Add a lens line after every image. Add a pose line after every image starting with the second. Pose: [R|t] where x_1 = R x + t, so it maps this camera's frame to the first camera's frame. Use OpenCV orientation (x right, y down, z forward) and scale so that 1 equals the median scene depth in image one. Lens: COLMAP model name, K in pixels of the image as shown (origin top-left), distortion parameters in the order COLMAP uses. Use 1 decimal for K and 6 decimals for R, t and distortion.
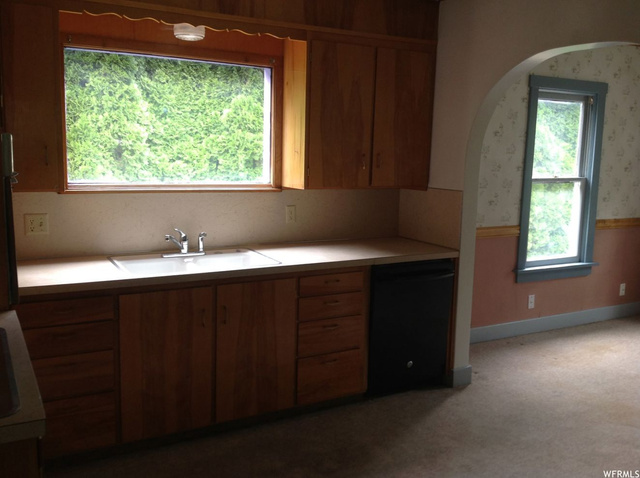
lens RADIAL K [[596.6, 0, 320.0], [0, 596.6, 239.0], [0, 0, 1]] dist [0.172828, -0.337904]
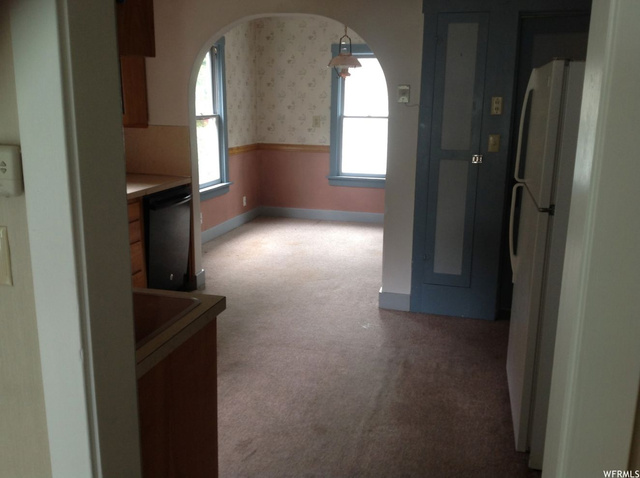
lens RADIAL K [[596.6, 0, 320.0], [0, 596.6, 239.0], [0, 0, 1]] dist [0.172828, -0.337904]
pose [[0.699569, -0.174223, 0.693000, -0.420222], [0.106500, 0.984411, 0.139976, 0.000056], [-0.706584, -0.024118, 0.707218, -0.037811]]
